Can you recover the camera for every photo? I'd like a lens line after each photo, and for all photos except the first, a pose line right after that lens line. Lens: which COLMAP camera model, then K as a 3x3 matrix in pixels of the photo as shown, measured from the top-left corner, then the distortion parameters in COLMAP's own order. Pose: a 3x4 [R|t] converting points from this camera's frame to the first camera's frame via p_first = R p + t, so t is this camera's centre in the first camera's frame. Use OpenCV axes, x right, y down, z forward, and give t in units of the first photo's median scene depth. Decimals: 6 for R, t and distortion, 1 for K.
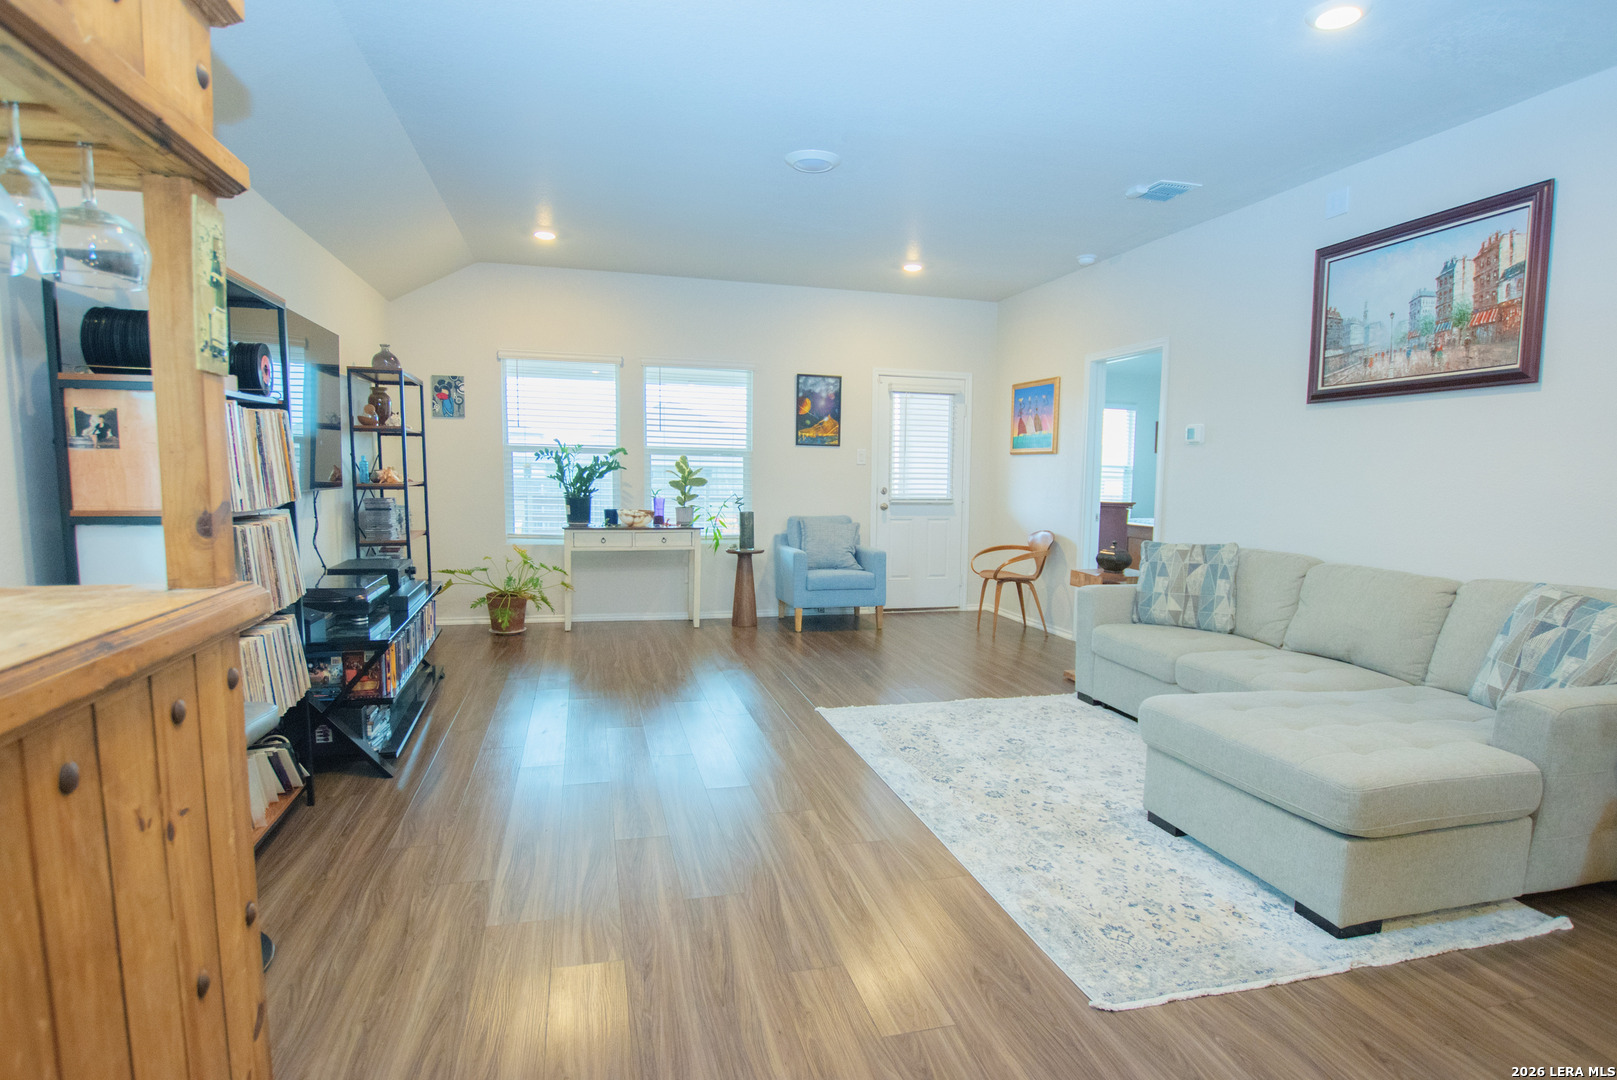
lens RADIAL K [[842.4, 0, 808.5], [0, 842.4, 540.0], [0, 0, 1]] dist [-0.002677, 0.000051]
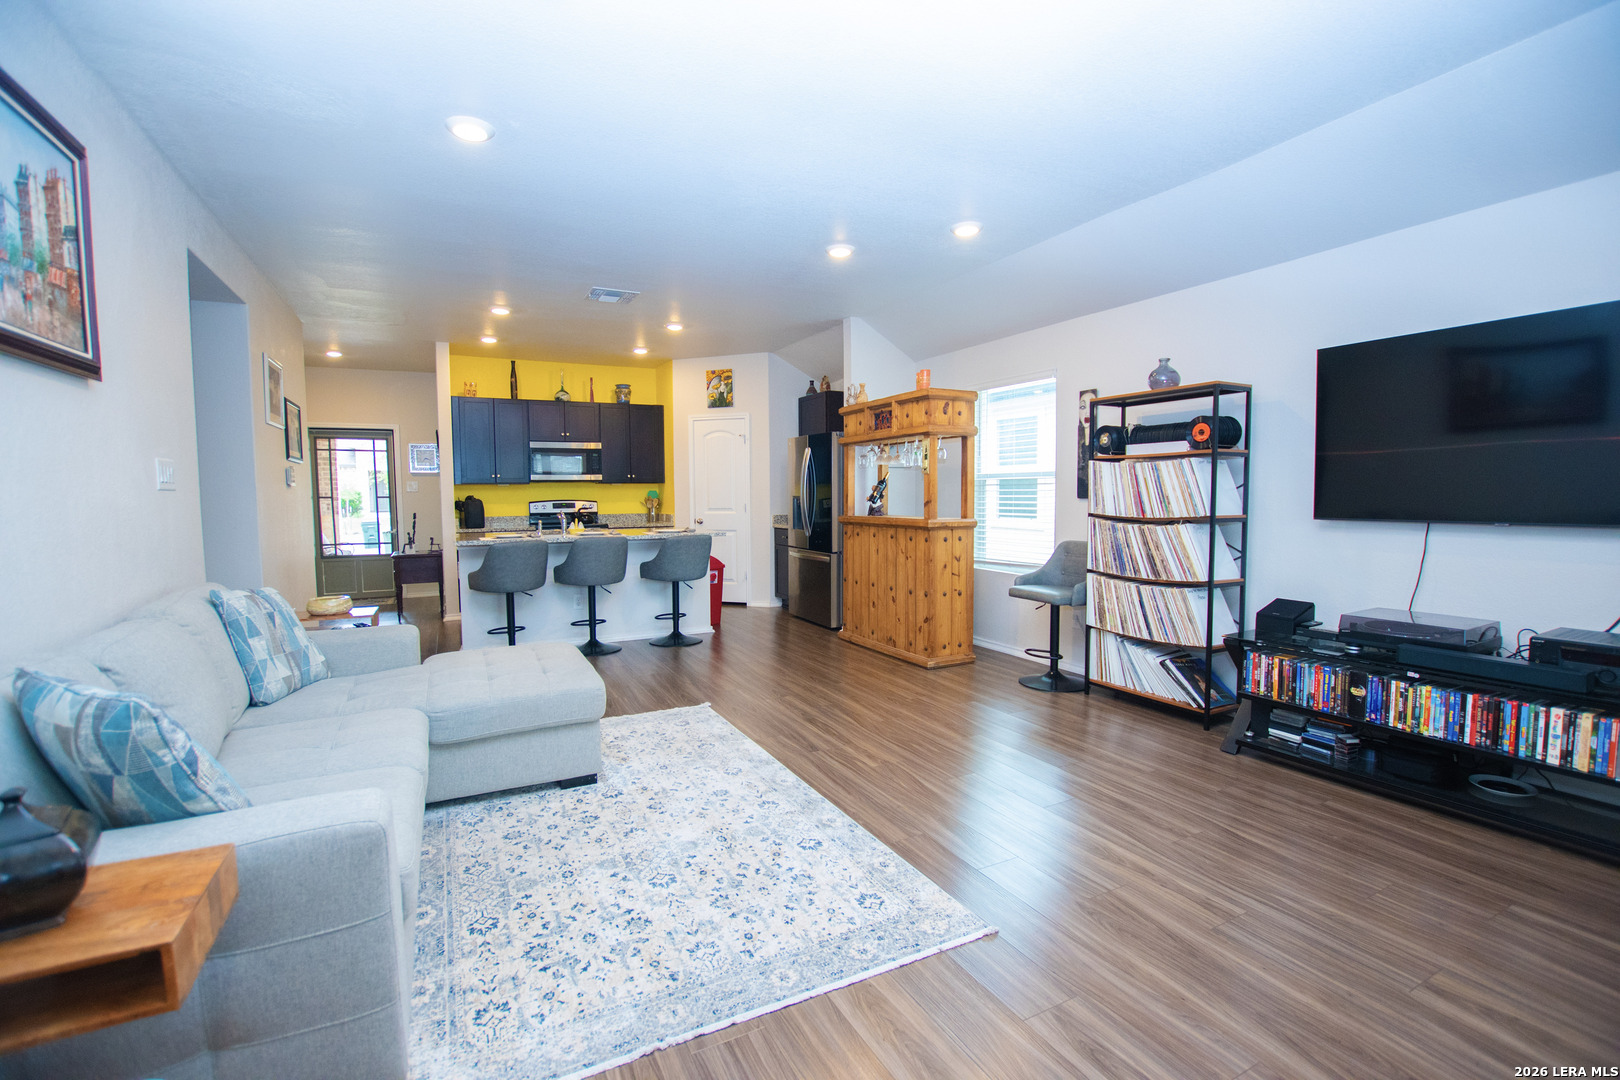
lens RADIAL K [[713.5, 0, 810.0], [0, 713.5, 540.0], [0, 0, 1]] dist [-0.028369, 0.001317]
pose [[-0.977095, 0.007015, -0.212687, 0.275876], [-0.024389, 0.989179, 0.144674, -0.134528], [0.211401, 0.146547, -0.966351, 1.707631]]
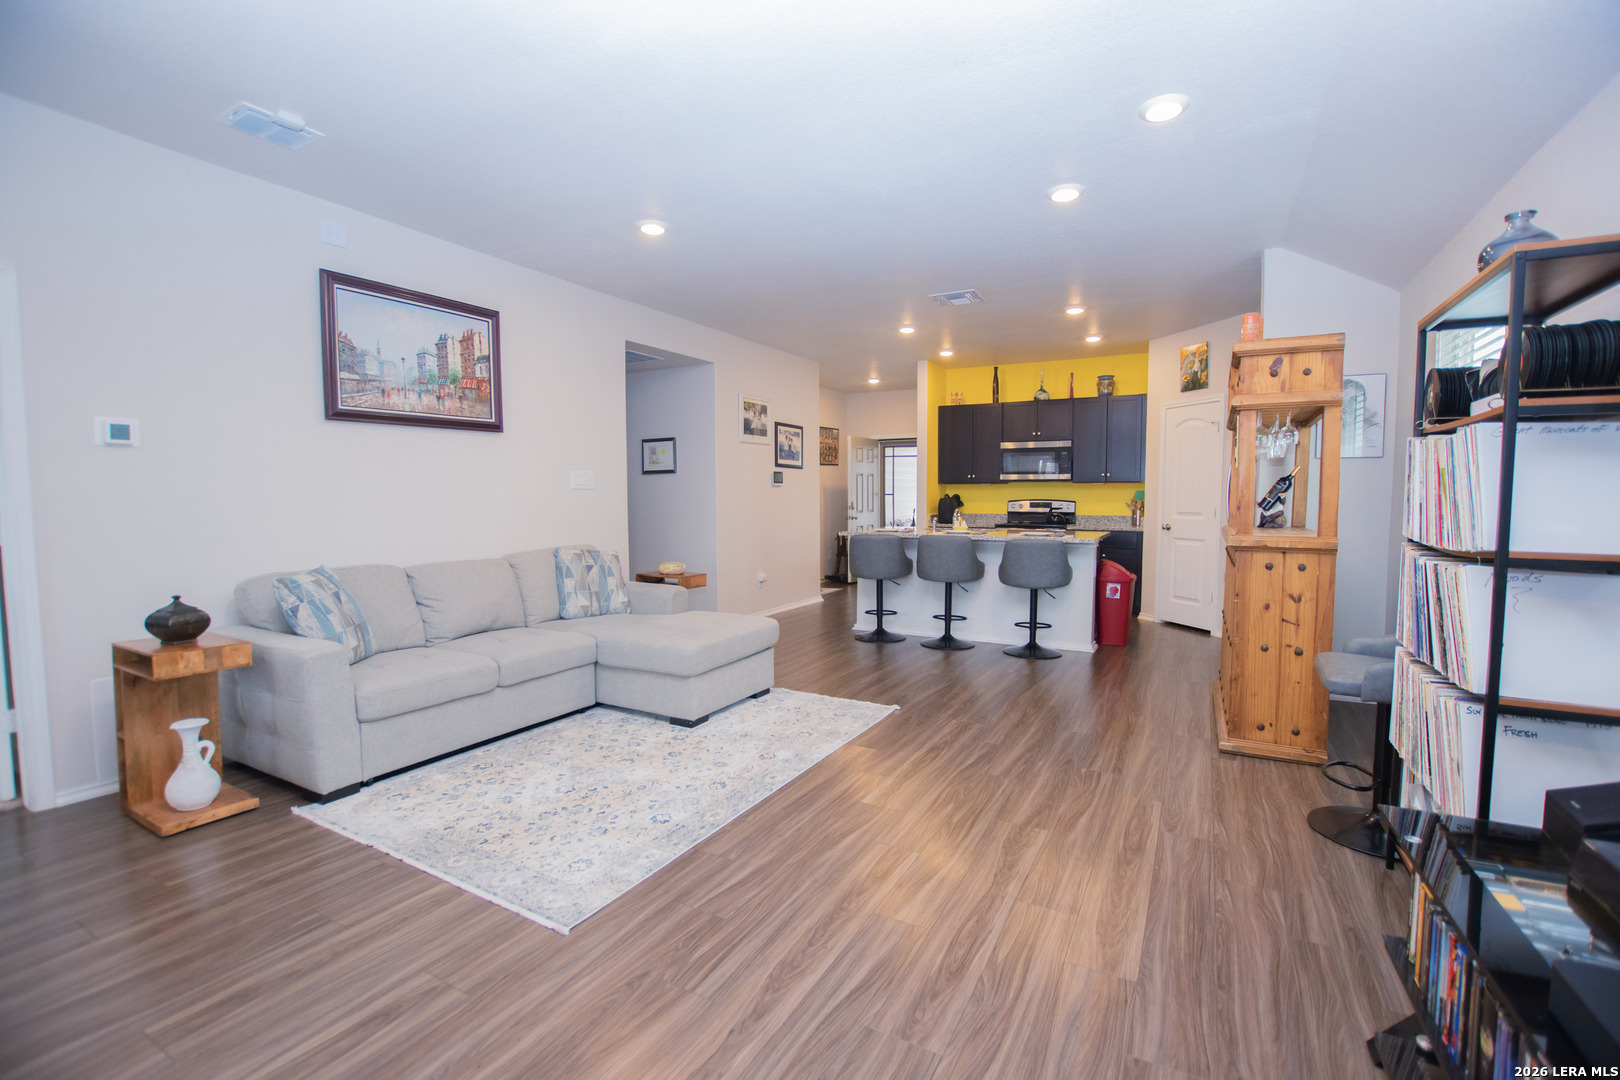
lens RADIAL K [[713.5, 0, 810.0], [0, 713.5, 540.0], [0, 0, 1]] dist [-0.028369, 0.001317]
pose [[-0.721415, -0.058103, 0.690061, -0.498153], [0.048447, 0.989798, 0.133989, -0.124934], [-0.690806, 0.130093, -0.711240, 1.463881]]
